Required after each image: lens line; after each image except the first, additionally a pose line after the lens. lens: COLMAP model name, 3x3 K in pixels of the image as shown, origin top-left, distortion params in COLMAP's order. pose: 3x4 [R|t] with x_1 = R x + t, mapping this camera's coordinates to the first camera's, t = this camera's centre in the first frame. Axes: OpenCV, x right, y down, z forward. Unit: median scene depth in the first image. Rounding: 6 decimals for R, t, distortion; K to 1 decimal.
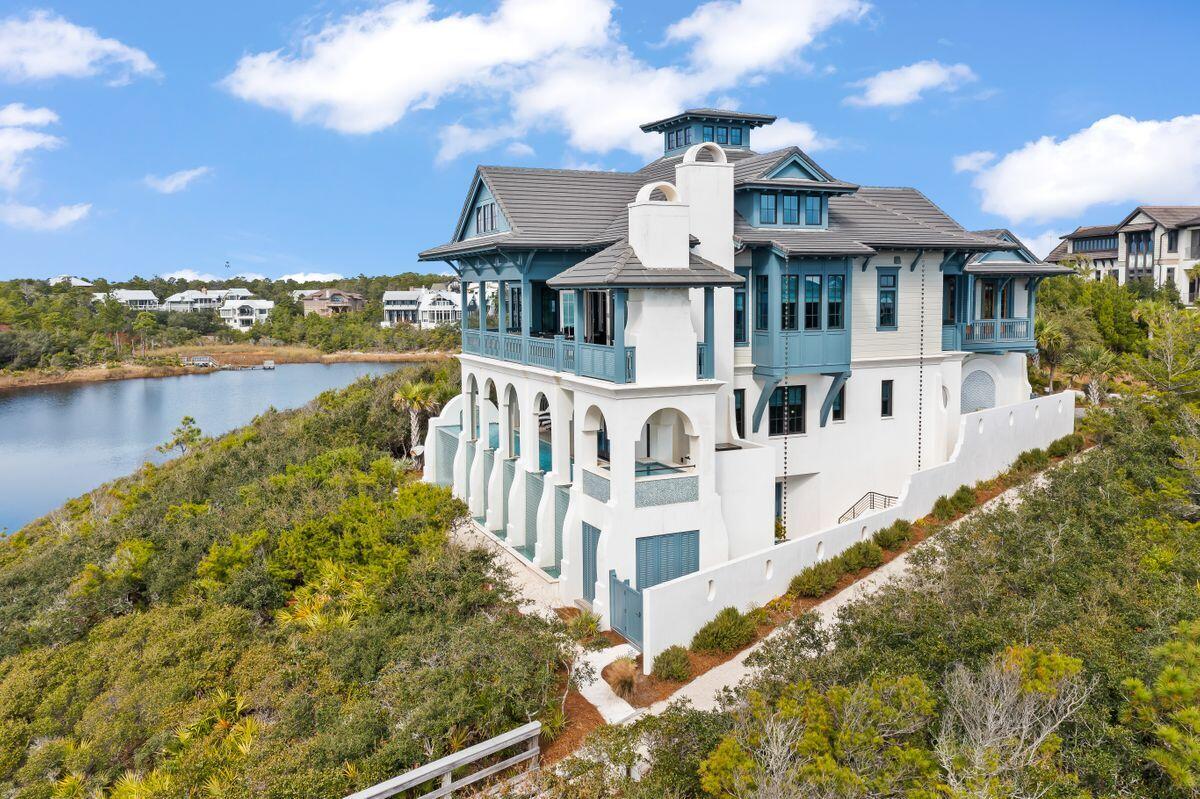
lens RADIAL K [[952.5, 0, 599.3], [0, 952.5, 400.3], [0, 0, 1]] dist [0.000134, -0.002260]
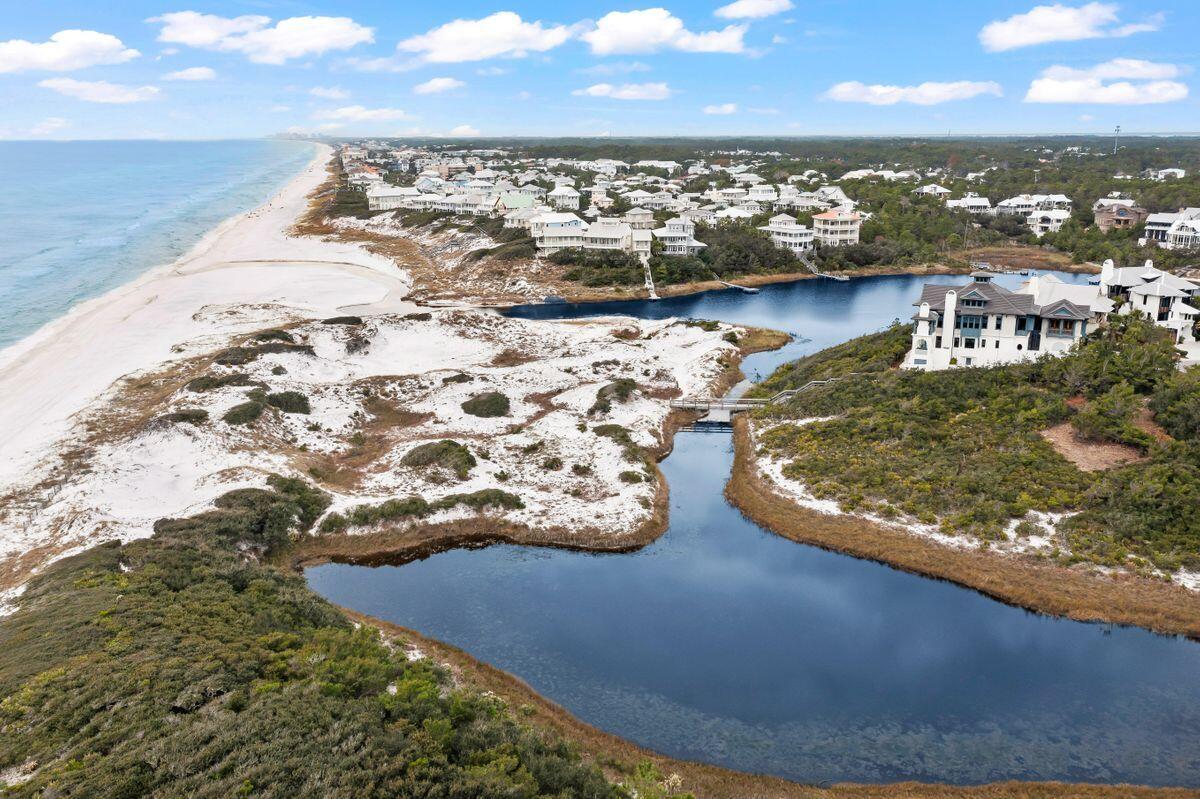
lens RADIAL K [[952.5, 0, 603.2], [0, 952.5, 398.8], [0, 0, 1]] dist [0.000134, -0.002260]
pose [[0.643420, 0.200140, -0.738888, 0.476505], [-0.083614, 0.977817, 0.192047, -0.088366], [0.760934, -0.061786, 0.645881, -0.647778]]
